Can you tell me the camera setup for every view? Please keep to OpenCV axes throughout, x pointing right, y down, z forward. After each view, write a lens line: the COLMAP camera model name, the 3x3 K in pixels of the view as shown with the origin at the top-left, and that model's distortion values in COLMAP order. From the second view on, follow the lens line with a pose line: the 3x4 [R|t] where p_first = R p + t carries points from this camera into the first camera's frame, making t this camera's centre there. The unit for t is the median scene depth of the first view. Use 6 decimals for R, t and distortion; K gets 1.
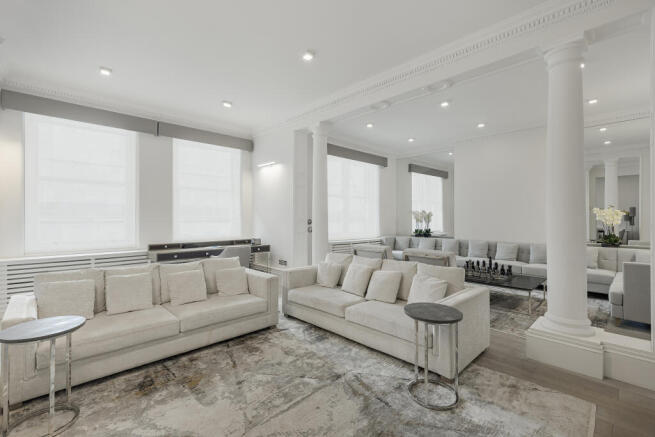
lens RADIAL K [[296.7, 0, 326.8], [0, 296.7, 218.4], [0, 0, 1]] dist [0.016278, 0.000411]
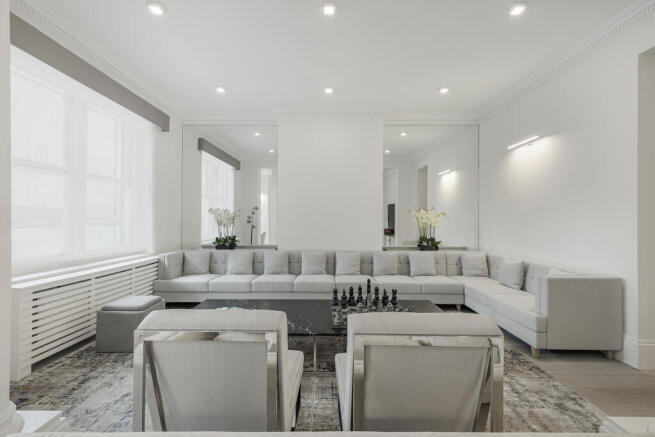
lens RADIAL K [[296.7, 0, 328.0], [0, 296.7, 216.2], [0, 0, 1]] dist [0.016278, 0.000411]
pose [[0.700983, 0.003210, 0.713170, 0.007389], [0.000898, 0.999985, -0.005384, -0.006148], [-0.713177, 0.004414, 0.700970, 0.386076]]
